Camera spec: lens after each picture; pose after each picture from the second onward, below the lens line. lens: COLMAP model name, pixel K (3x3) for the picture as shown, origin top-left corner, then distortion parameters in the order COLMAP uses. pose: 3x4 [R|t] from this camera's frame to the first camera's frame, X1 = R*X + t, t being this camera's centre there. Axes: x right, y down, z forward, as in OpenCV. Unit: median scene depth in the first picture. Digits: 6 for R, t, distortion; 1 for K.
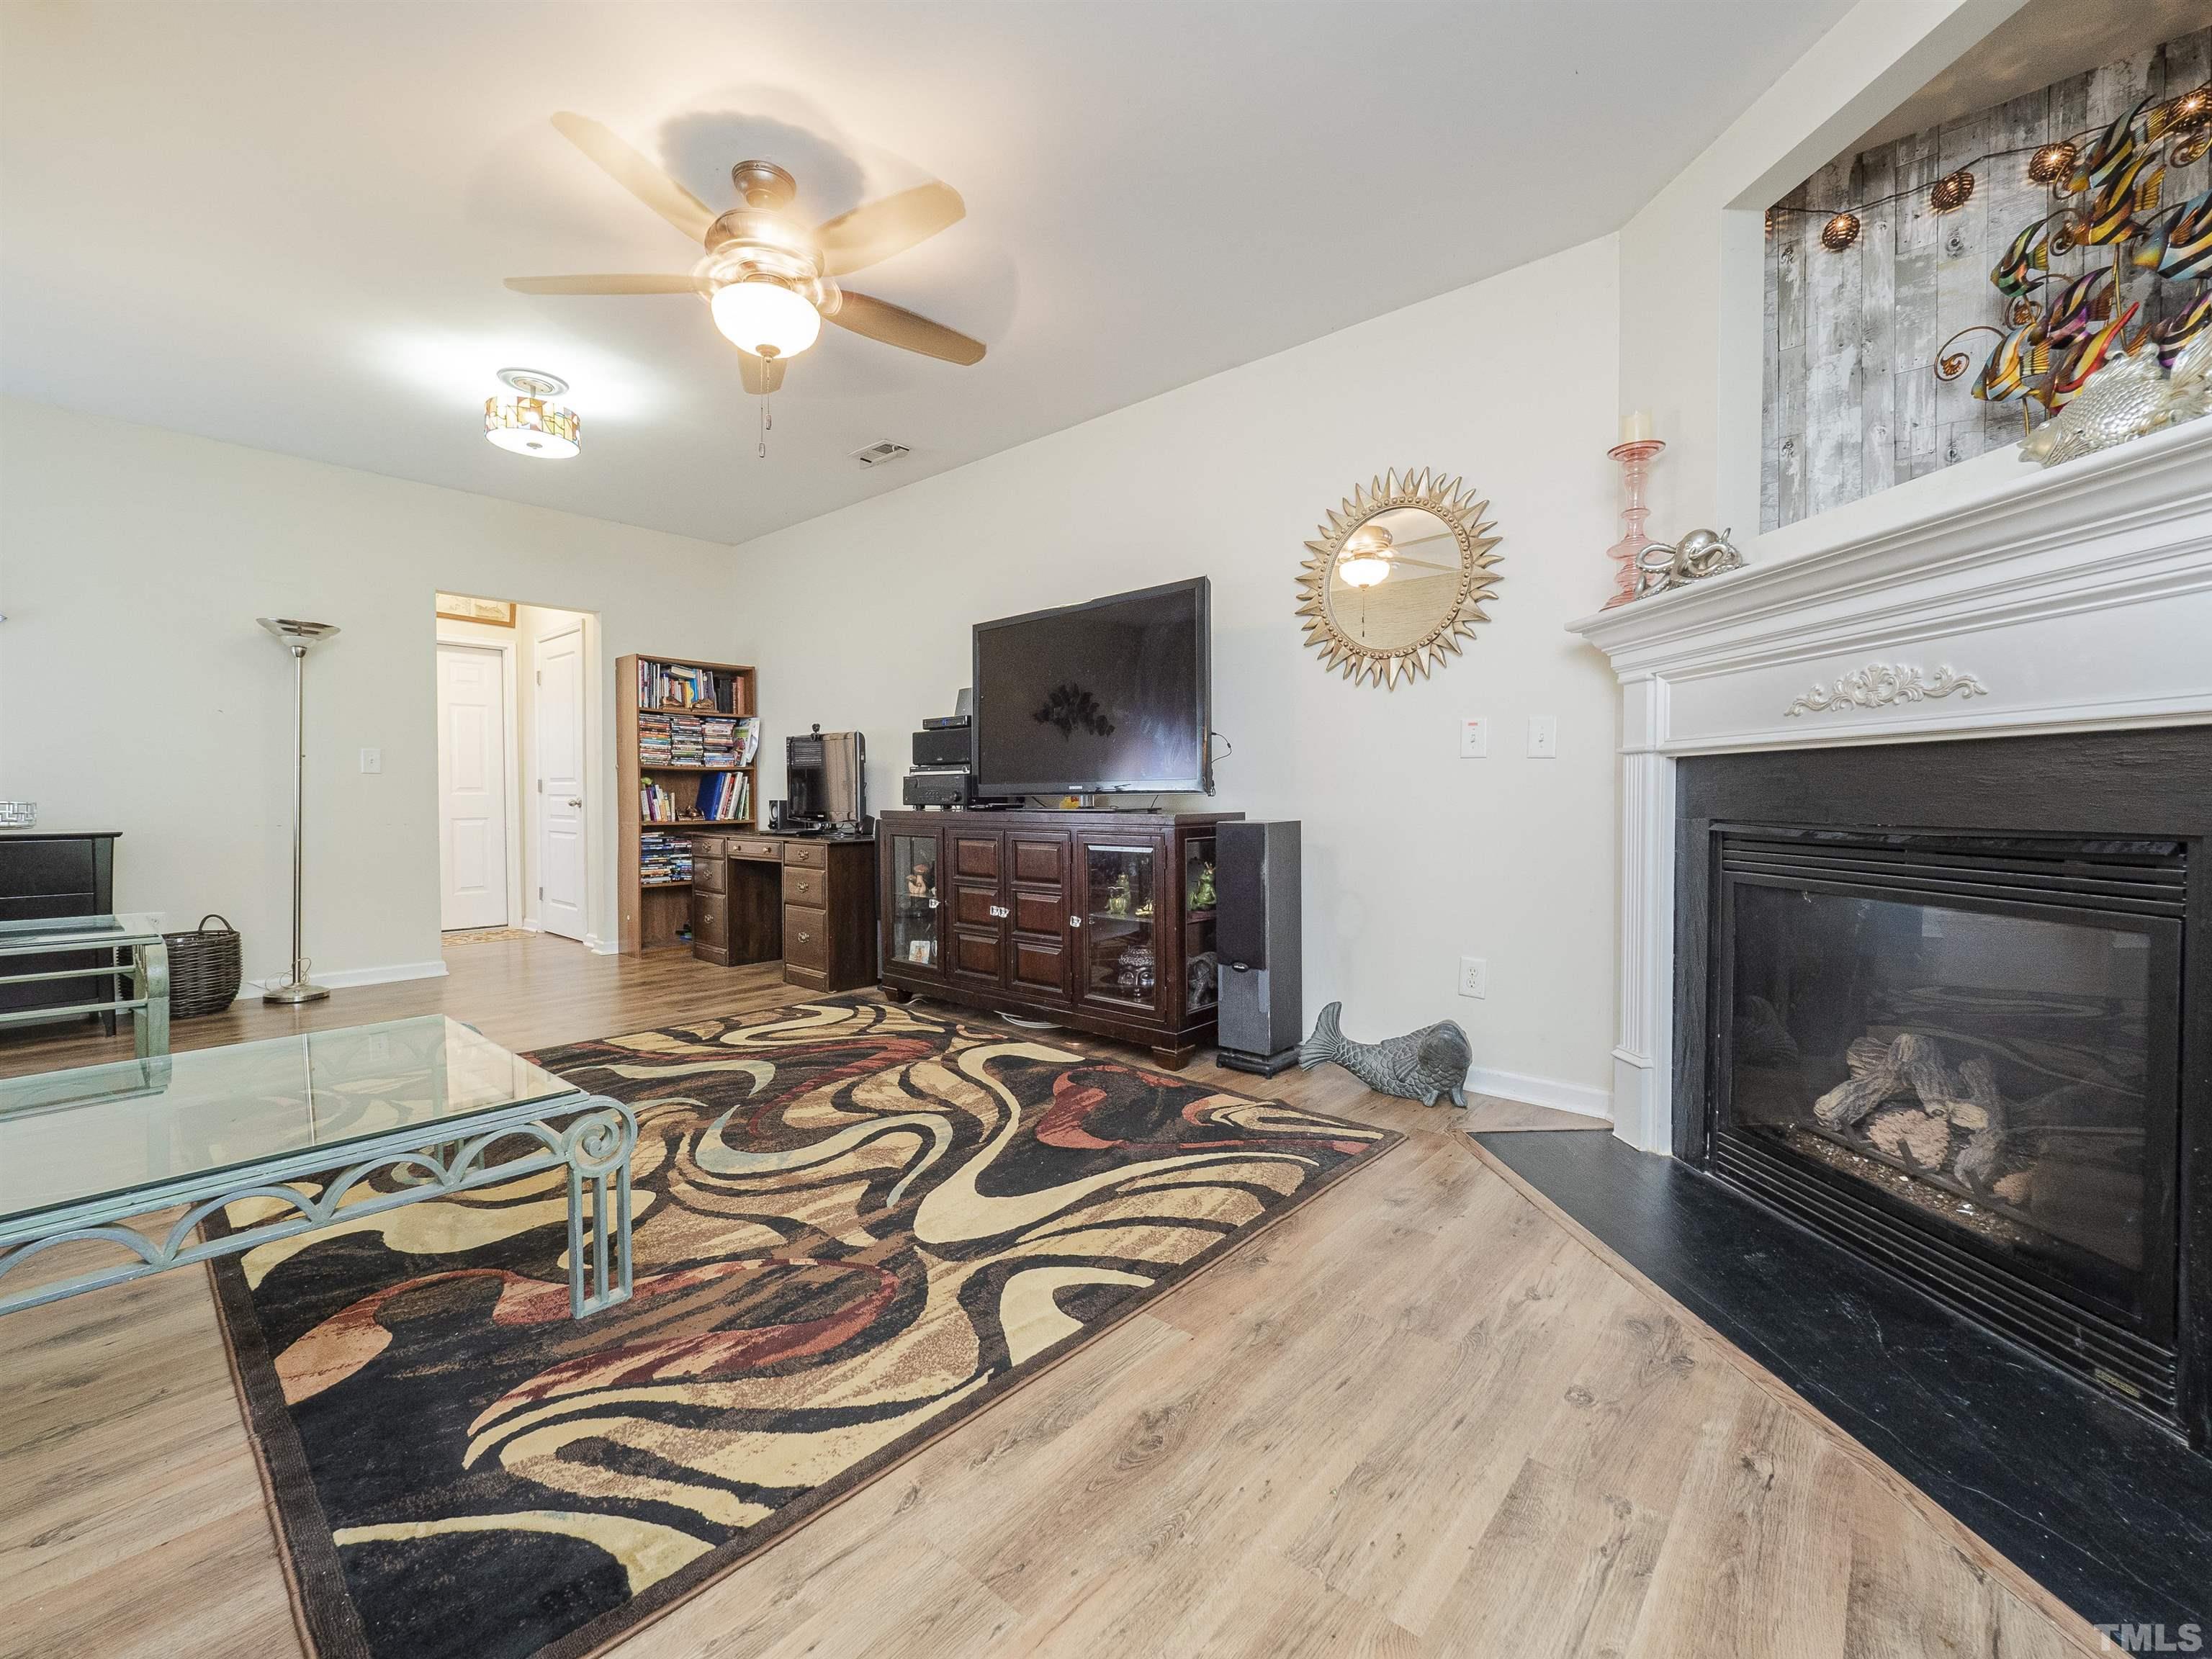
lens RADIAL K [[953.8, 0, 1103.9], [0, 953.8, 818.3], [0, 0, 1]] dist [0.001230, 0.000193]
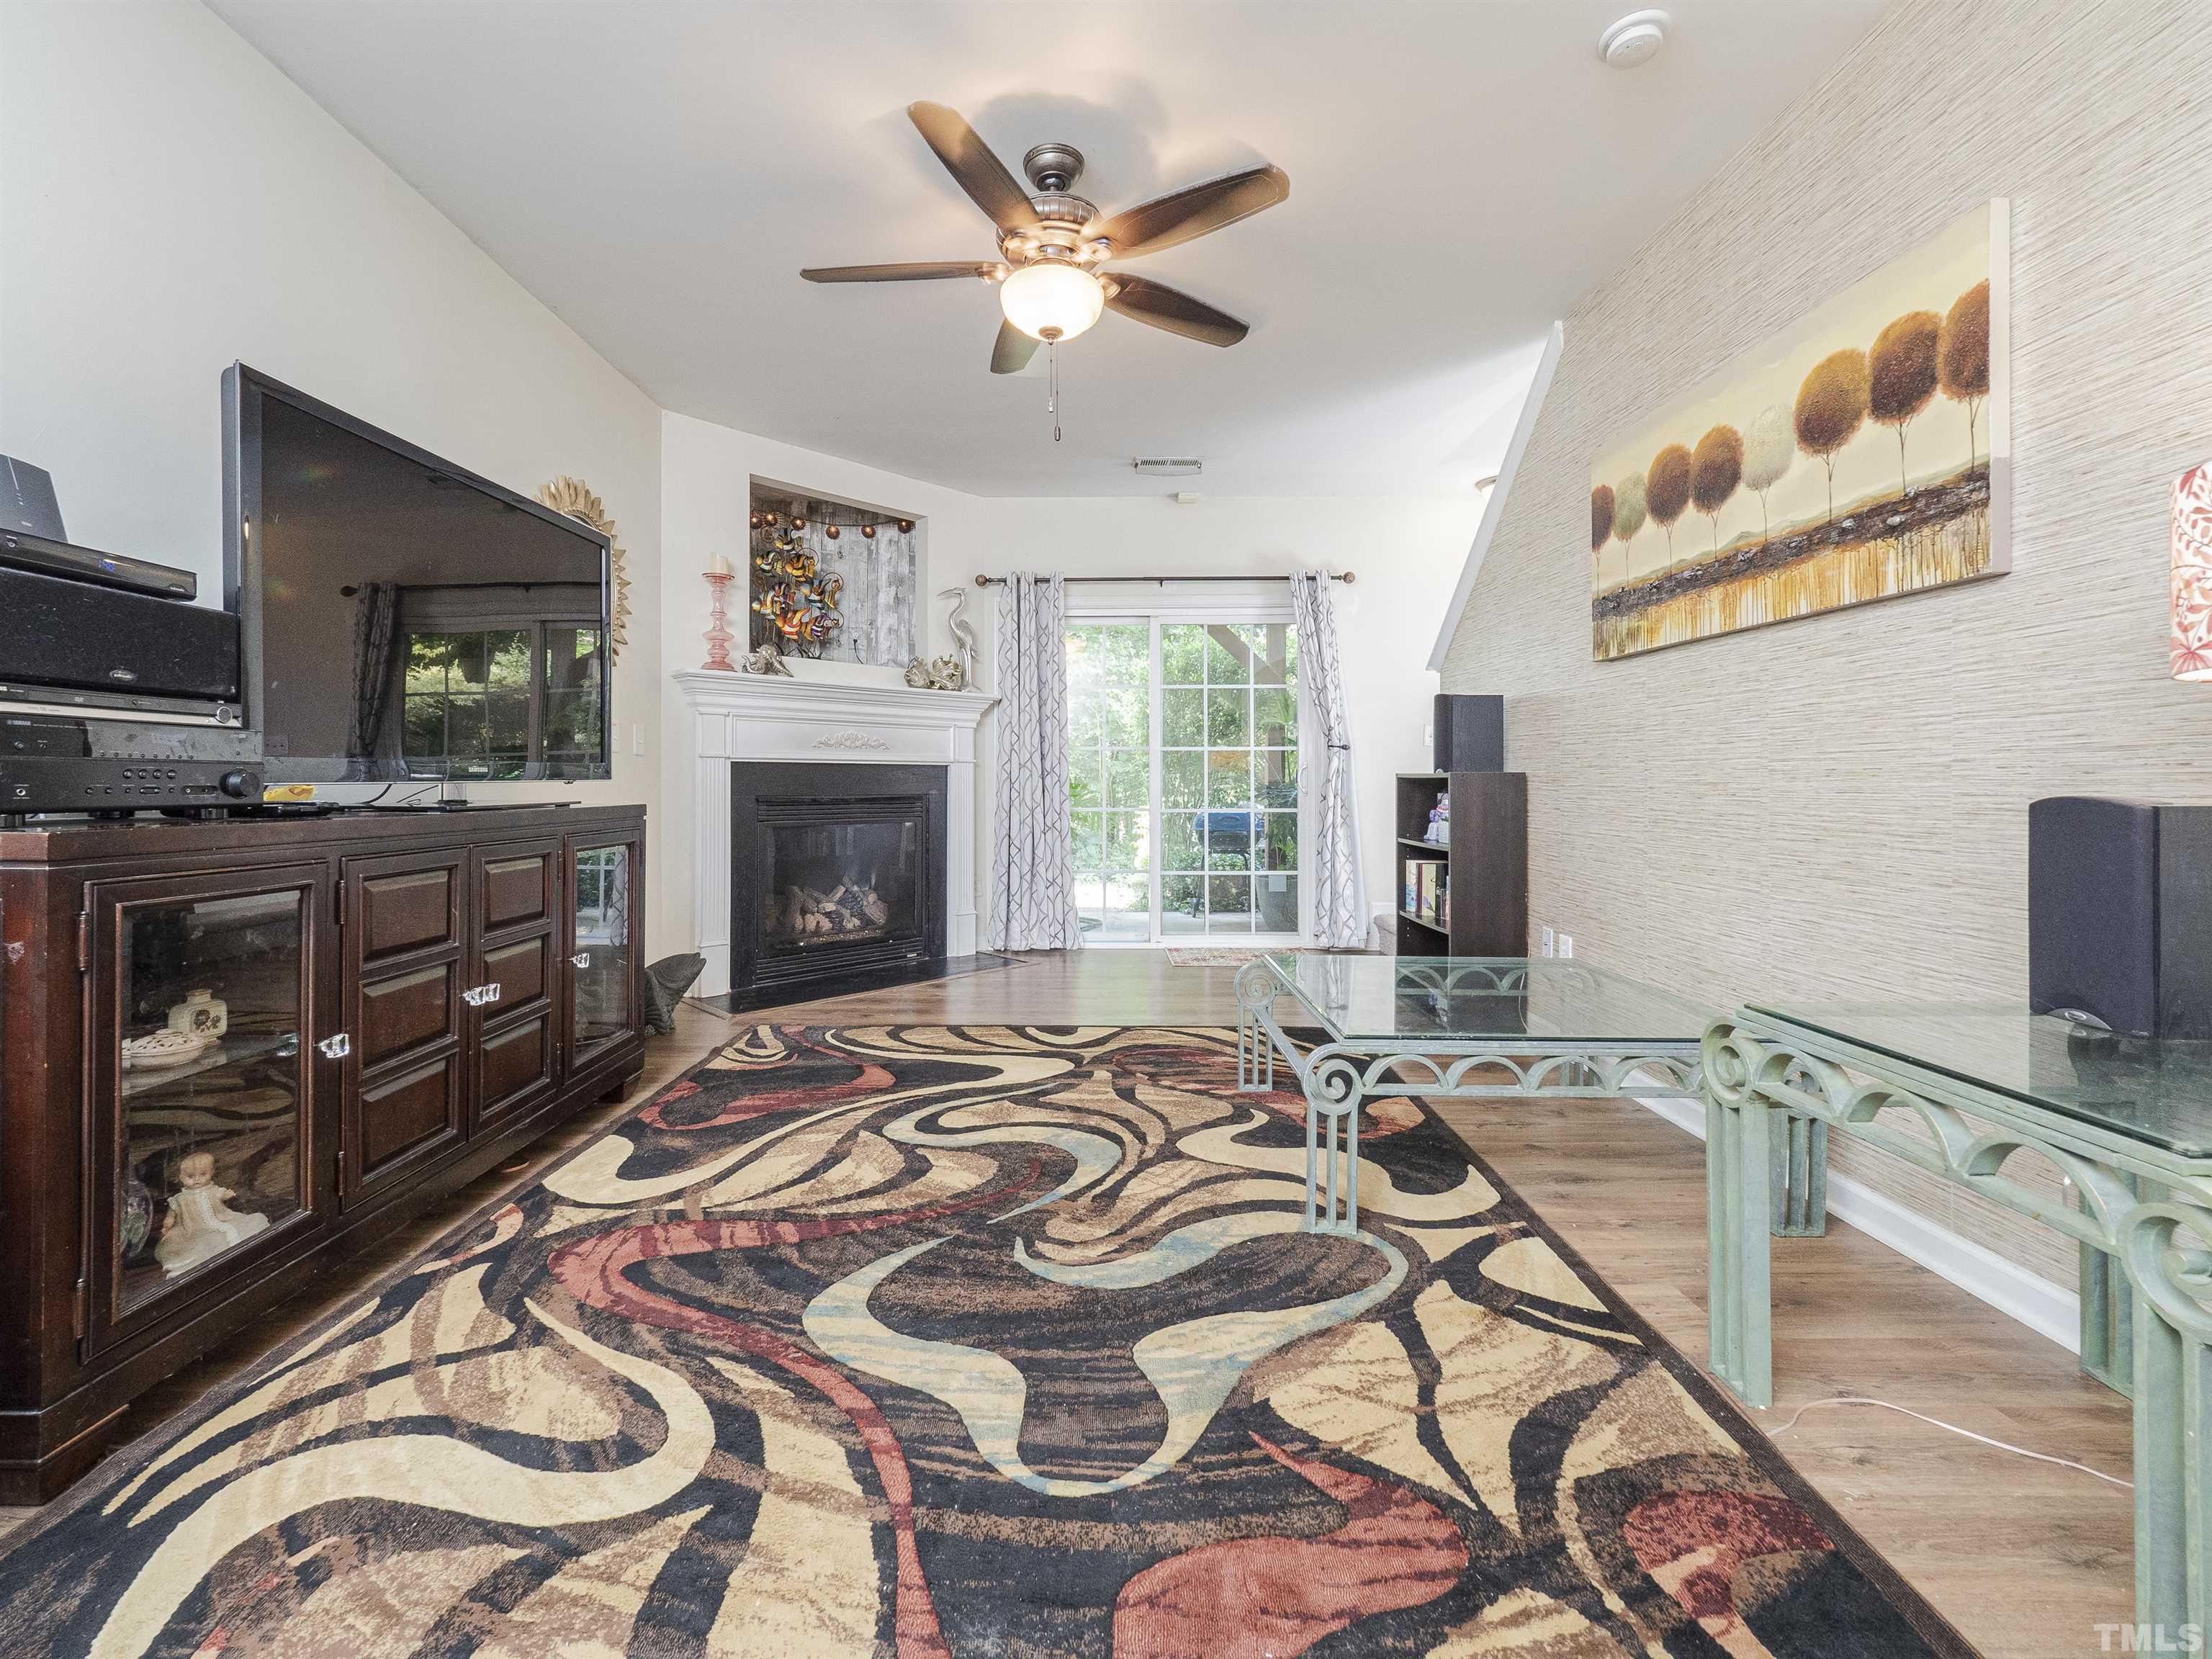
lens RADIAL K [[953.8, 0, 1103.9], [0, 953.8, 818.3], [0, 0, 1]] dist [0.001230, 0.000193]
pose [[-0.679666, -0.024185, 0.733123, -0.972722], [0.020711, 0.998425, 0.052137, -0.031073], [-0.733229, 0.050620, -0.678095, 1.437227]]
